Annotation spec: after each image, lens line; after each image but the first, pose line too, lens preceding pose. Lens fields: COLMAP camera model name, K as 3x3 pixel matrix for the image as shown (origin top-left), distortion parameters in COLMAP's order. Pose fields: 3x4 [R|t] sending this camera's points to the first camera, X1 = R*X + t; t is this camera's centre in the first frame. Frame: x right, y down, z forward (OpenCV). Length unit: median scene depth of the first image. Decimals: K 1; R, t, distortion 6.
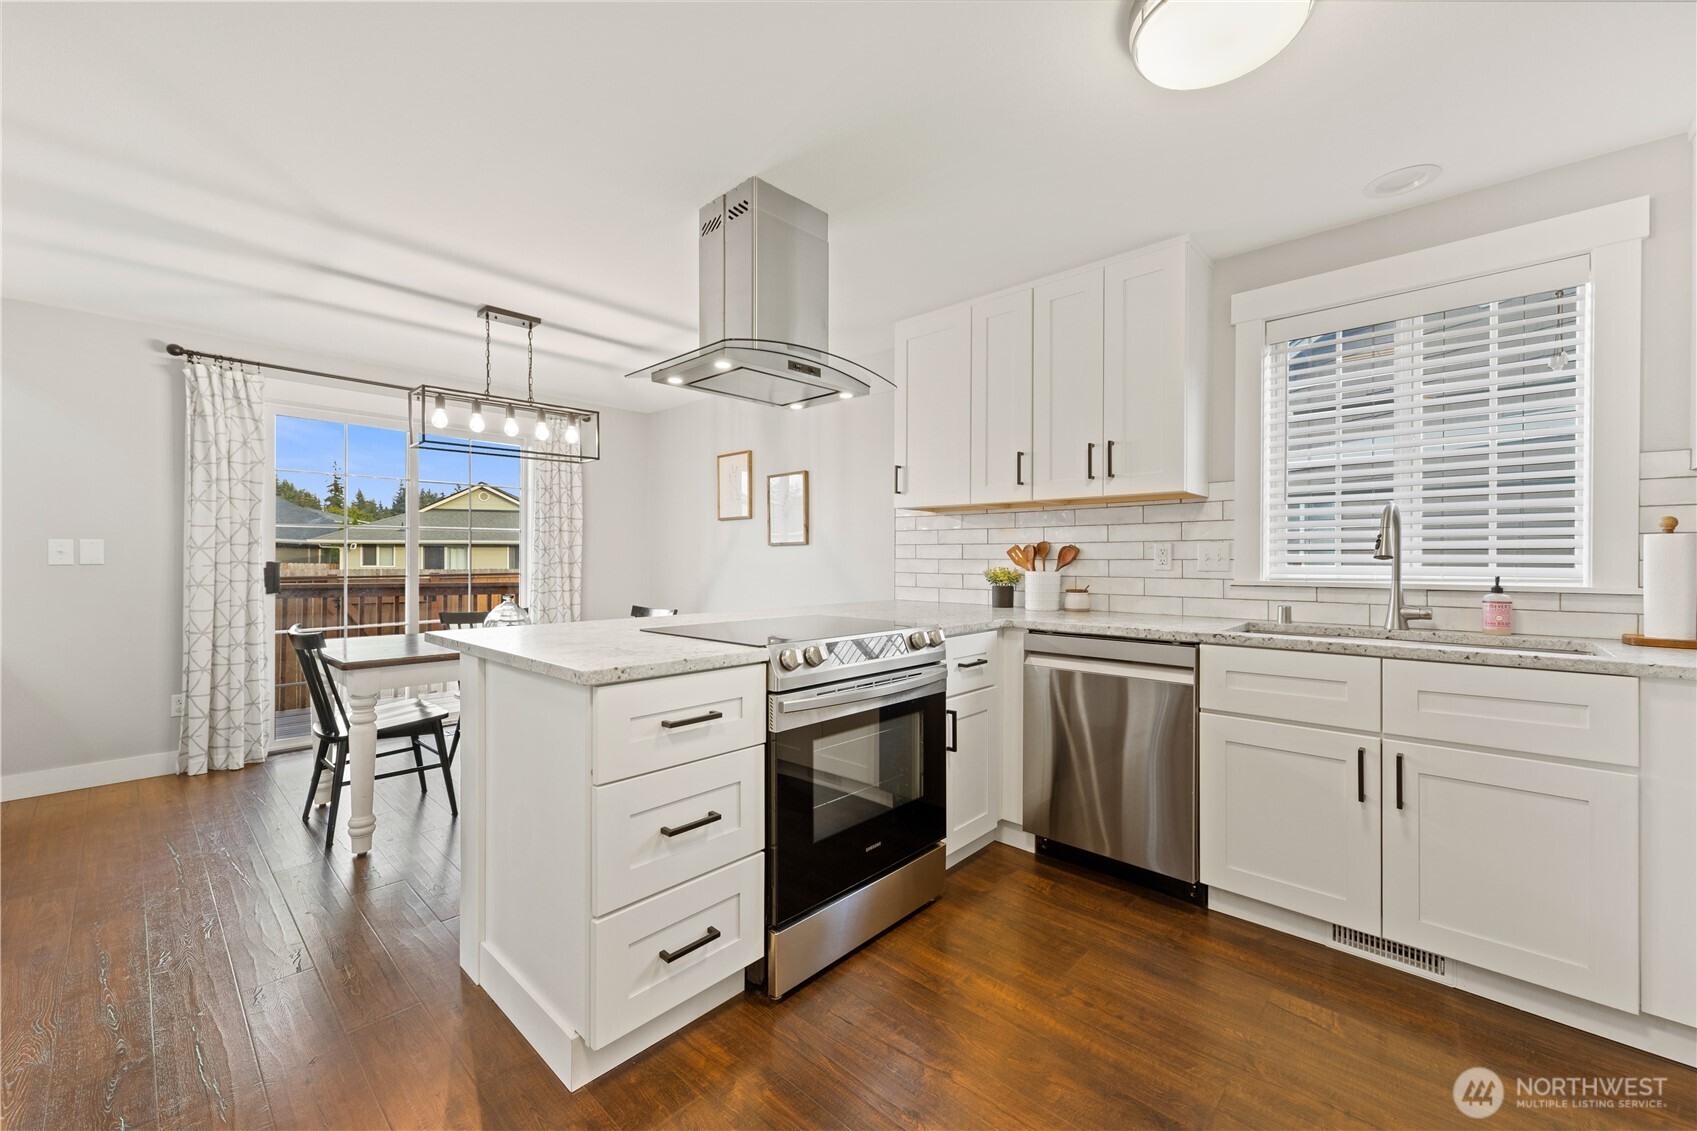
lens RADIAL K [[669.9, 0, 853.3], [0, 669.9, 559.6], [0, 0, 1]] dist [0.003352, -0.000703]
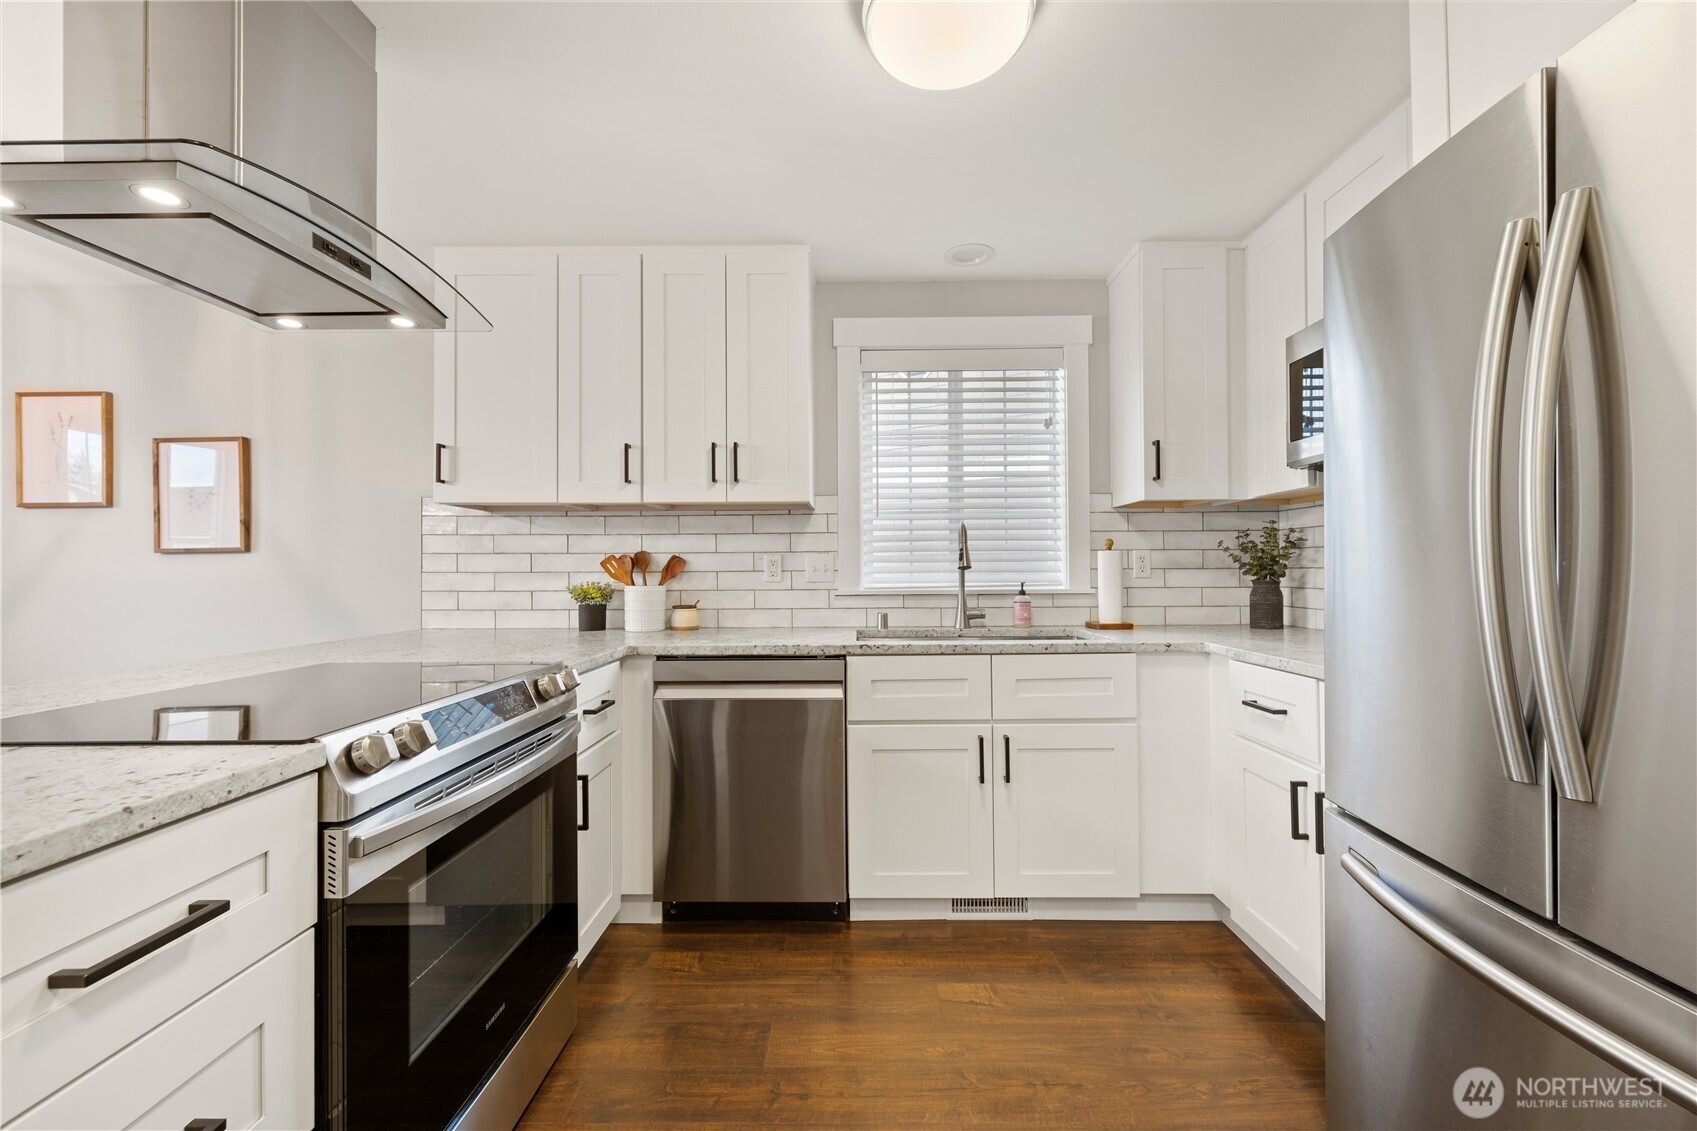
lens RADIAL K [[669.9, 0, 857.2], [0, 669.9, 561.2], [0, 0, 1]] dist [0.003352, -0.000703]
pose [[0.740898, 0.003060, 0.671611, -0.119133], [0.007740, 0.999884, -0.013094, -0.000930], [-0.671573, 0.014900, 0.740788, 0.221244]]
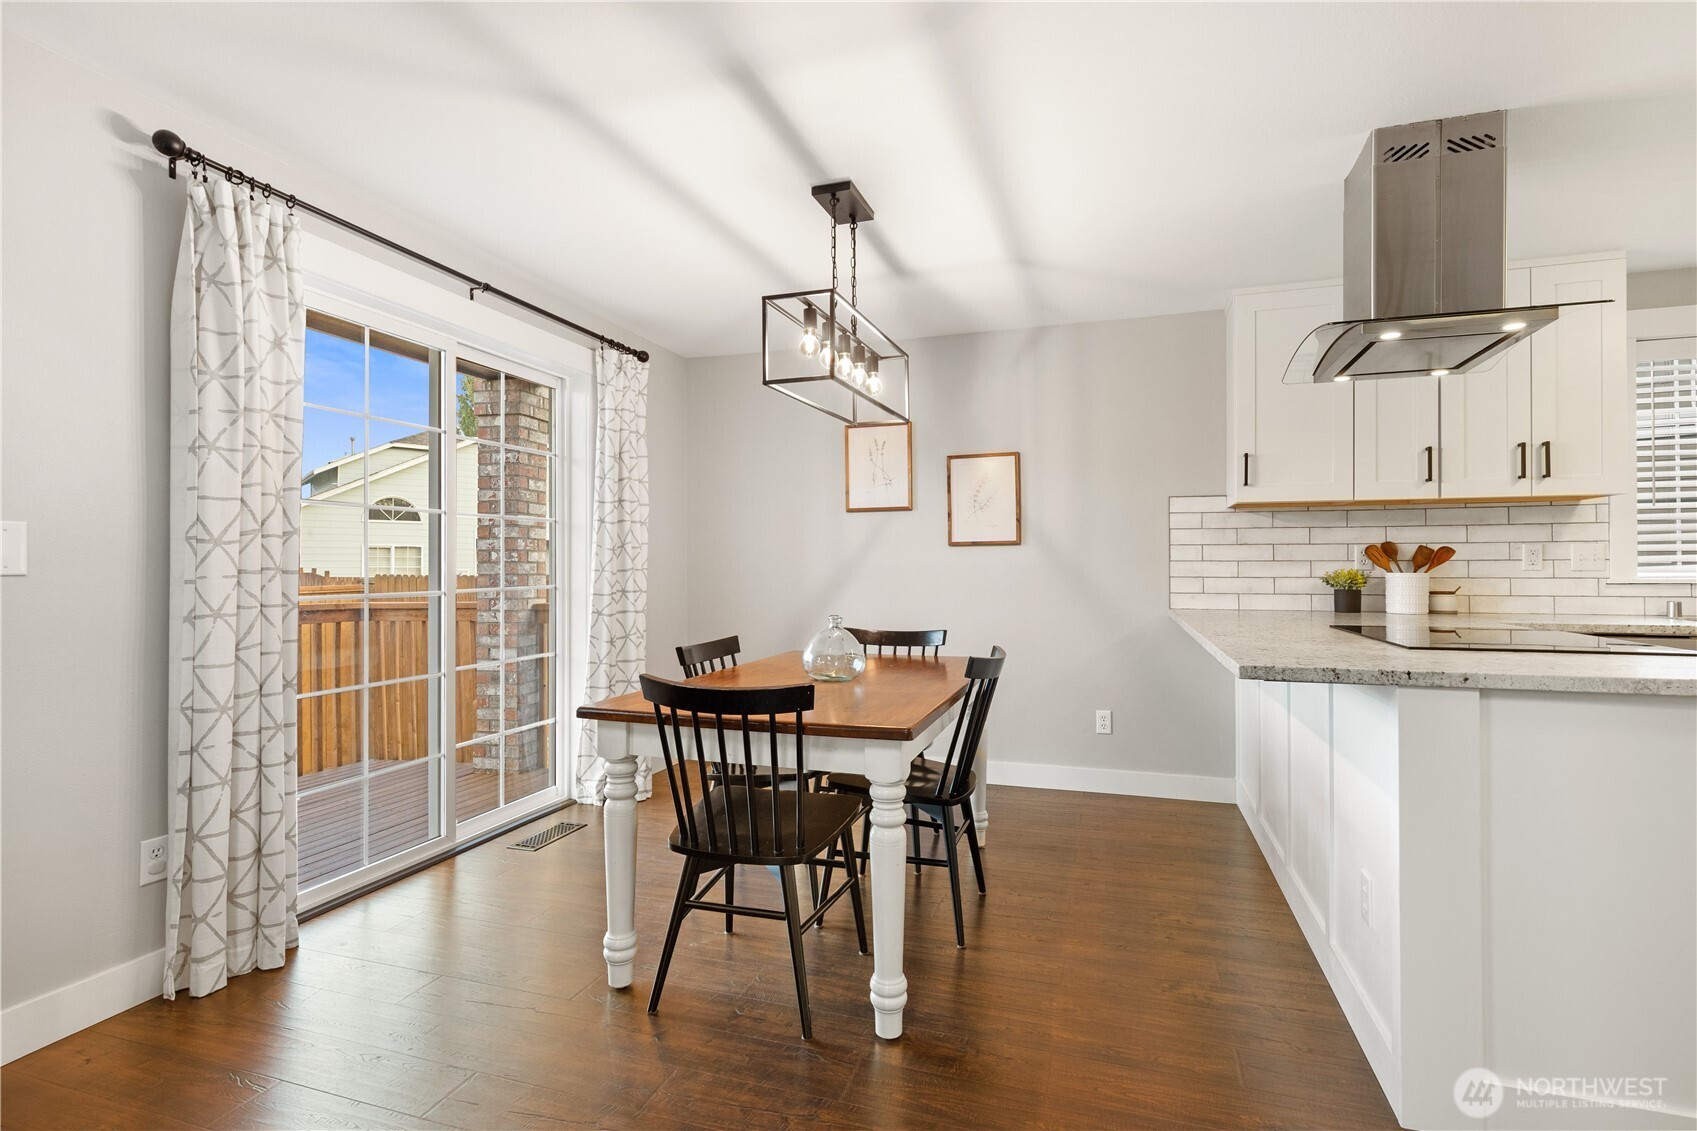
lens RADIAL K [[805.4, 0, 859.6], [0, 805.4, 551.5], [0, 0, 1]] dist [0.007714, -0.003926]
pose [[0.909875, 0.003254, 0.414870, -1.129927], [0.004342, 0.999840, -0.017363, 0.004334], [-0.414860, 0.017599, 0.909715, 0.349082]]
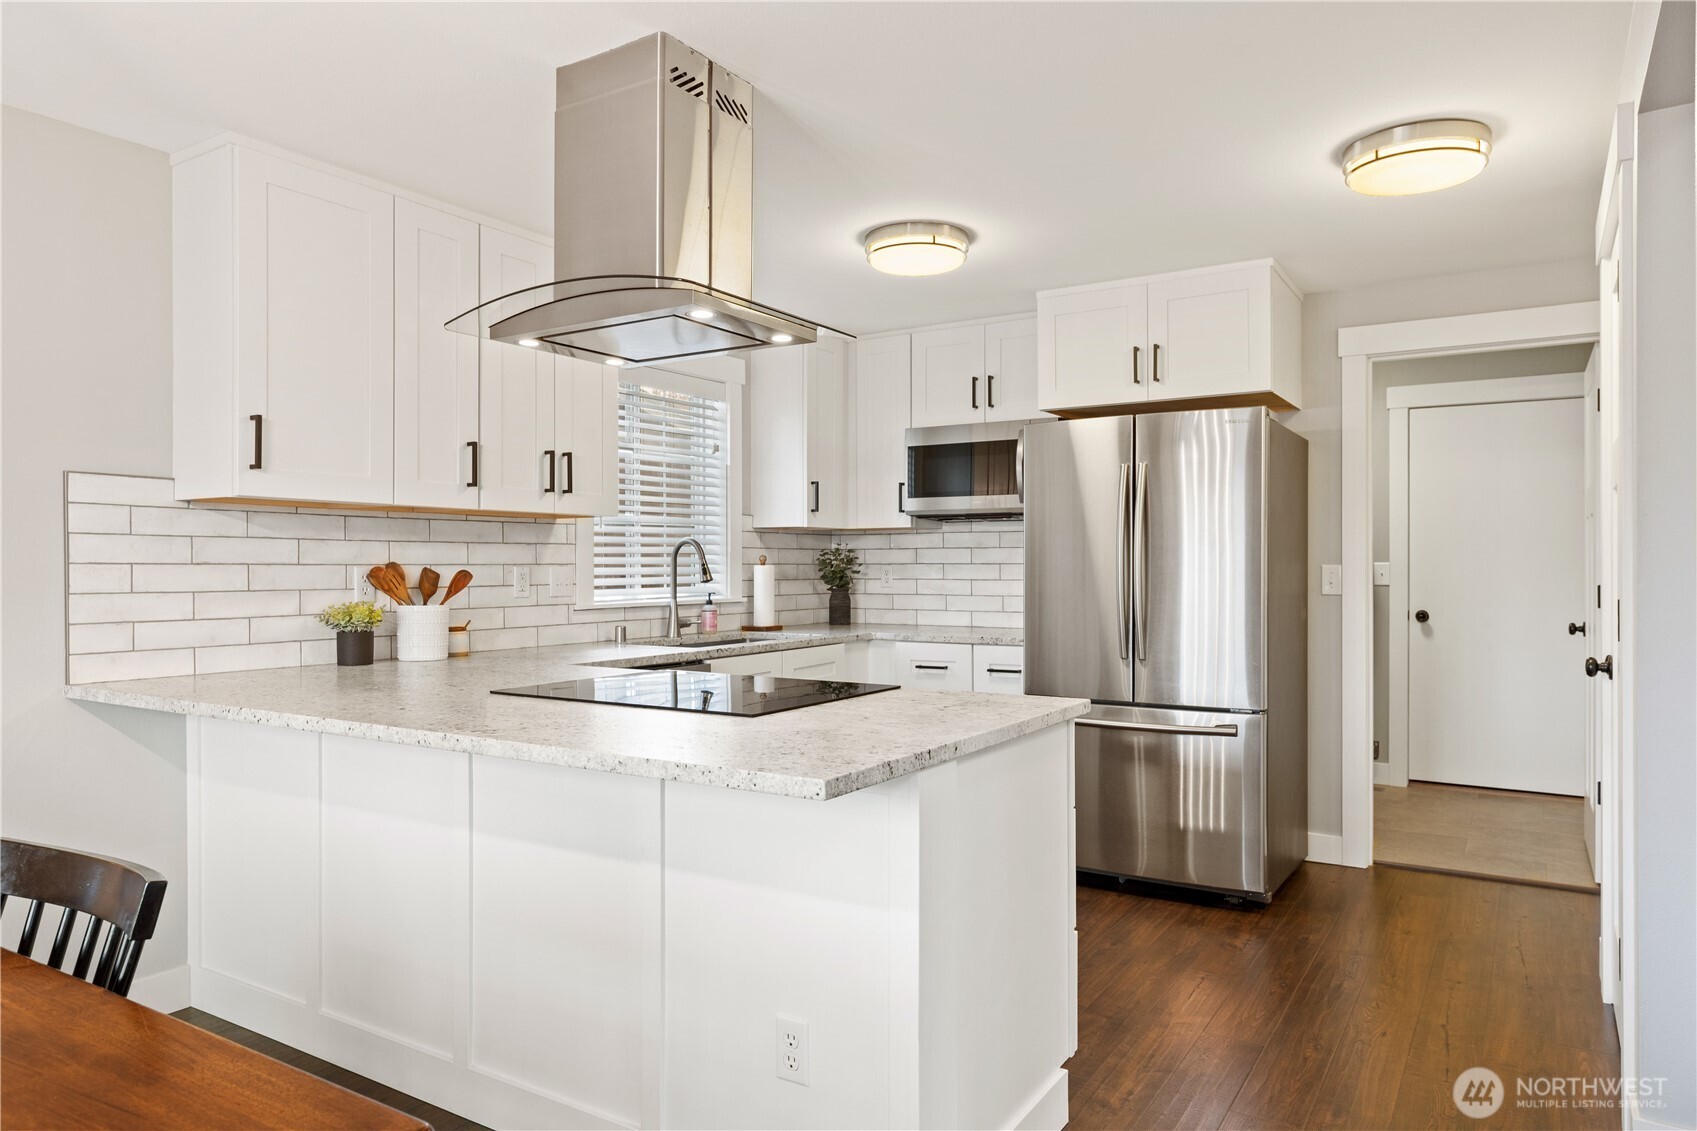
lens RADIAL K [[1080.3, 0, 856.1], [0, 1080.3, 570.3], [0, 0, 1]] dist [-0.001942, 0.001635]
pose [[-0.180116, -0.007735, 0.983615, -1.161861], [0.001044, 0.999967, 0.008055, -0.035312], [-0.983645, 0.002478, -0.180102, 0.945252]]
